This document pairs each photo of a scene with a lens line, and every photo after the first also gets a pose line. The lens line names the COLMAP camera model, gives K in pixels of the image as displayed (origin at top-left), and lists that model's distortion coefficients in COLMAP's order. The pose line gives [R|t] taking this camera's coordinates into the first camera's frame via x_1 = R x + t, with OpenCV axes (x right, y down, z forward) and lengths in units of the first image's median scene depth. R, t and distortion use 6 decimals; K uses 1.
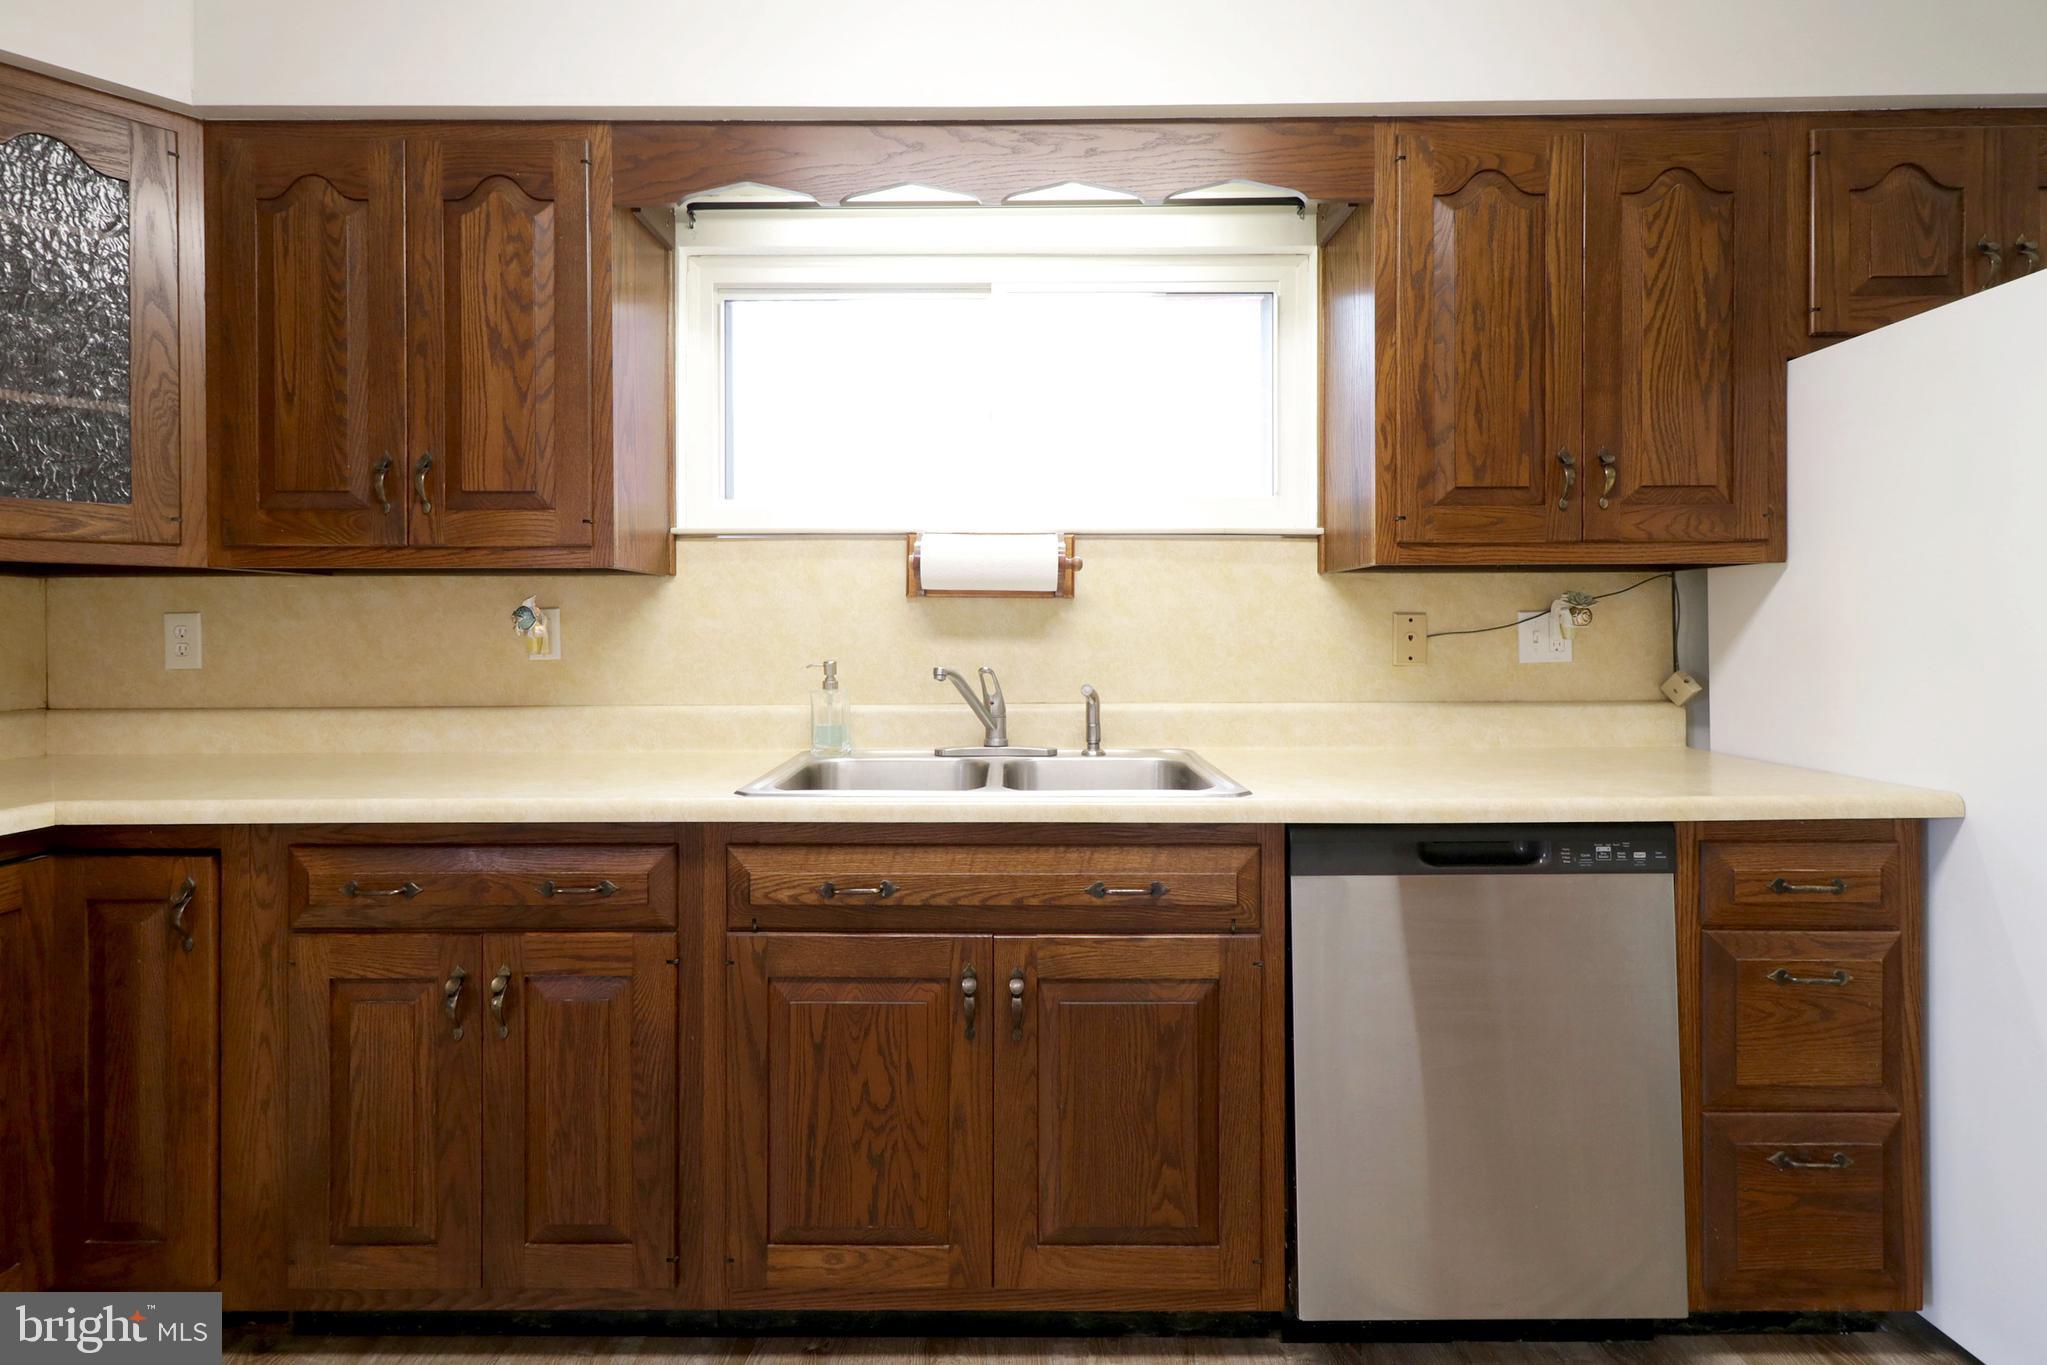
lens RADIAL K [[1002.8, 0, 1031.8], [0, 1002.8, 643.9], [0, 0, 1]] dist [0.002115, 0.000625]
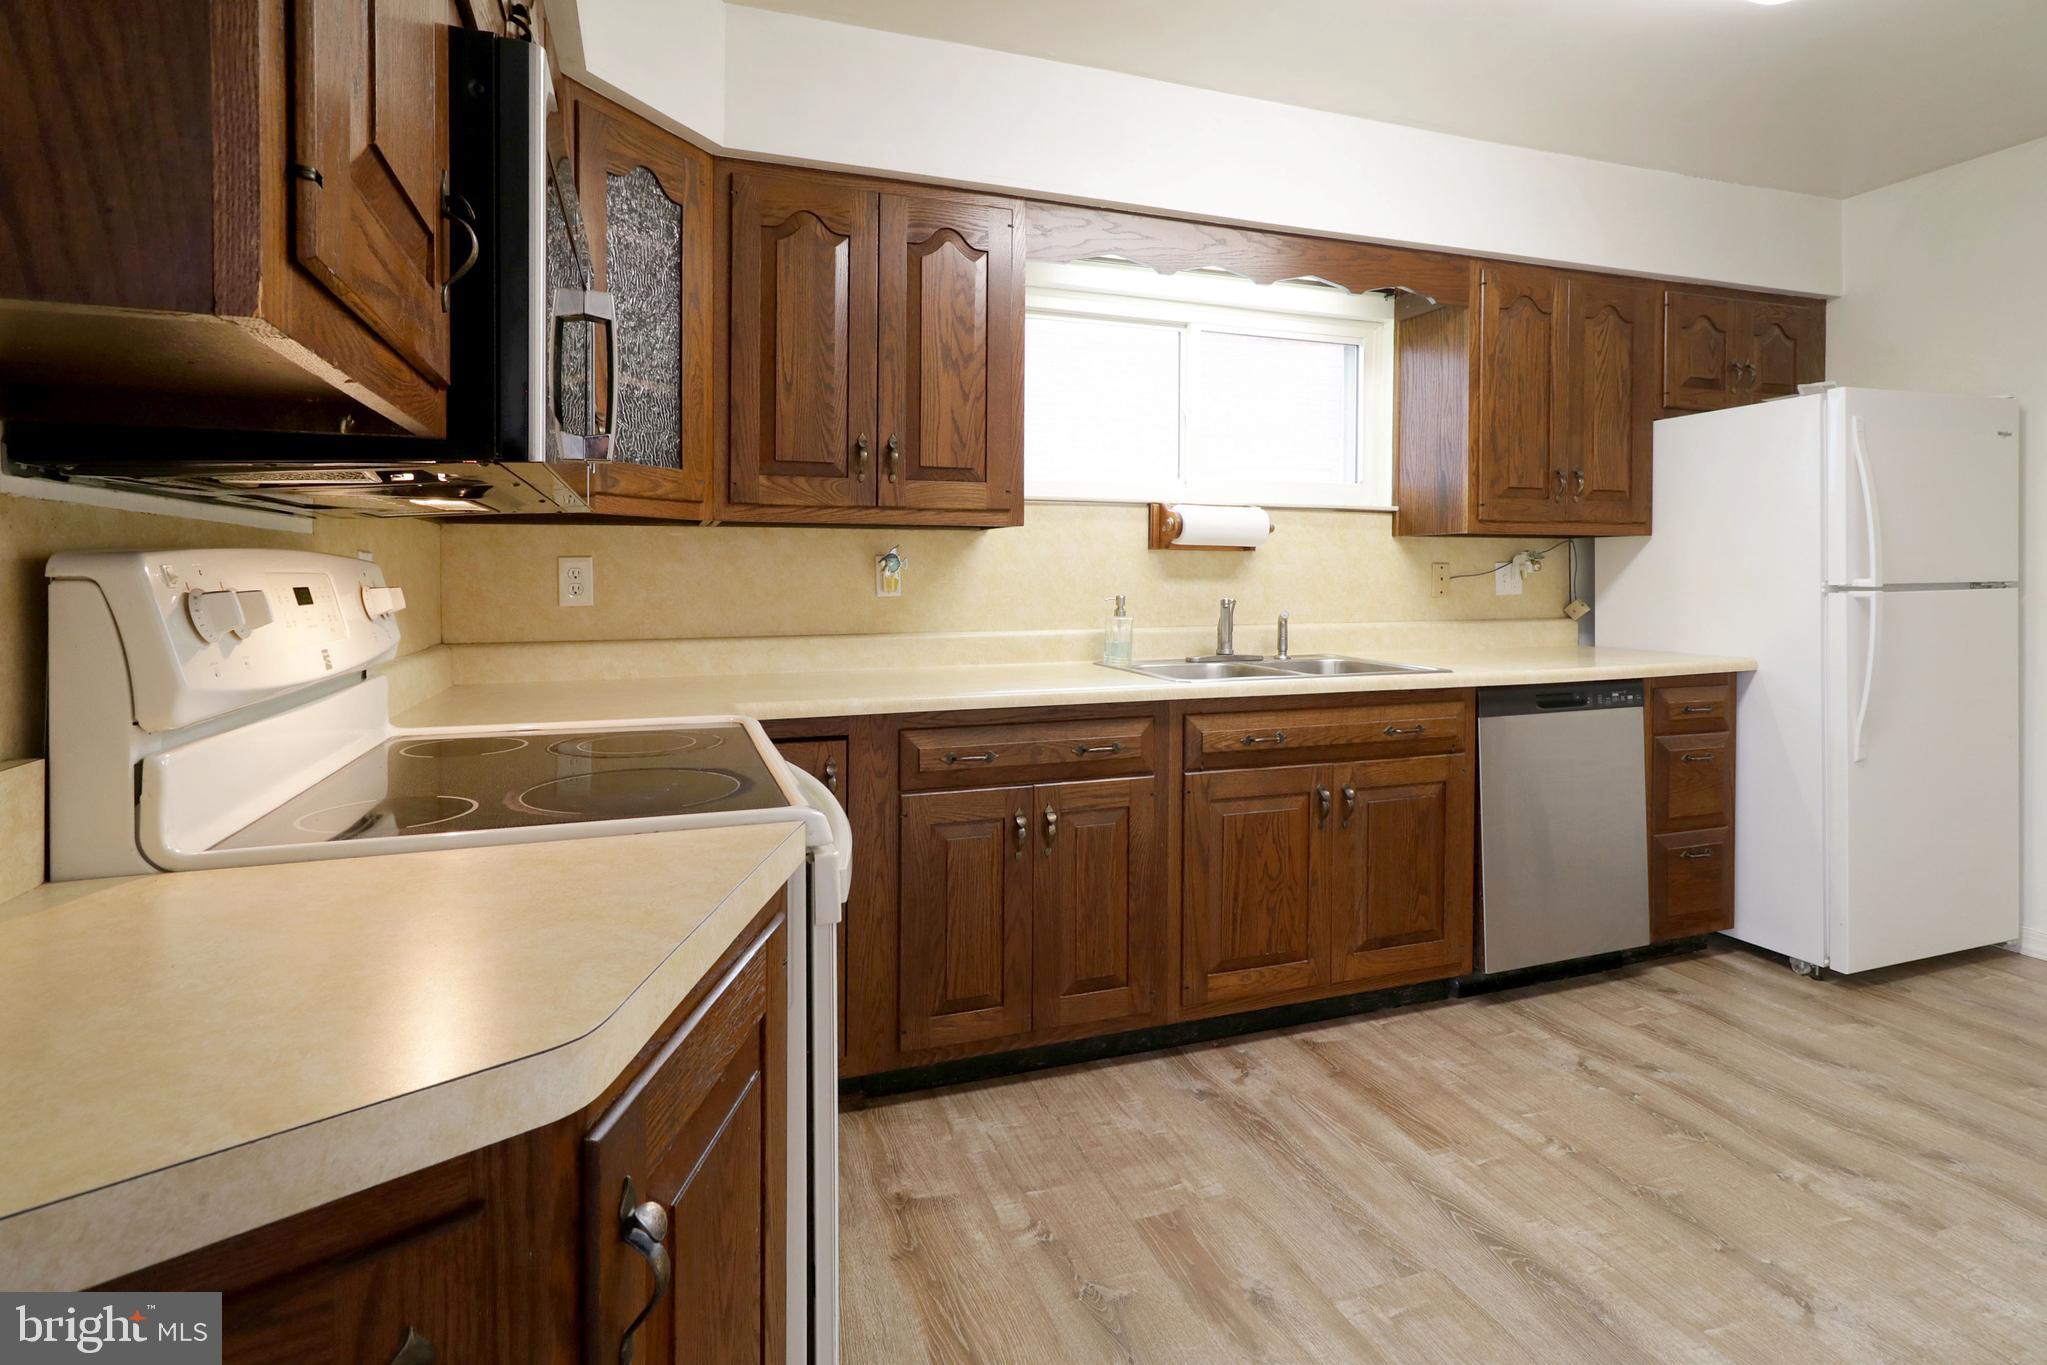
lens RADIAL K [[1031.9, 0, 1027.7], [0, 1031.9, 605.9], [0, 0, 1]] dist [-0.002759, 0.000184]
pose [[0.937789, -0.008873, 0.347092, -0.910828], [0.003518, 0.999865, 0.016054, 0.009146], [-0.347187, -0.013835, 0.937694, -0.318135]]
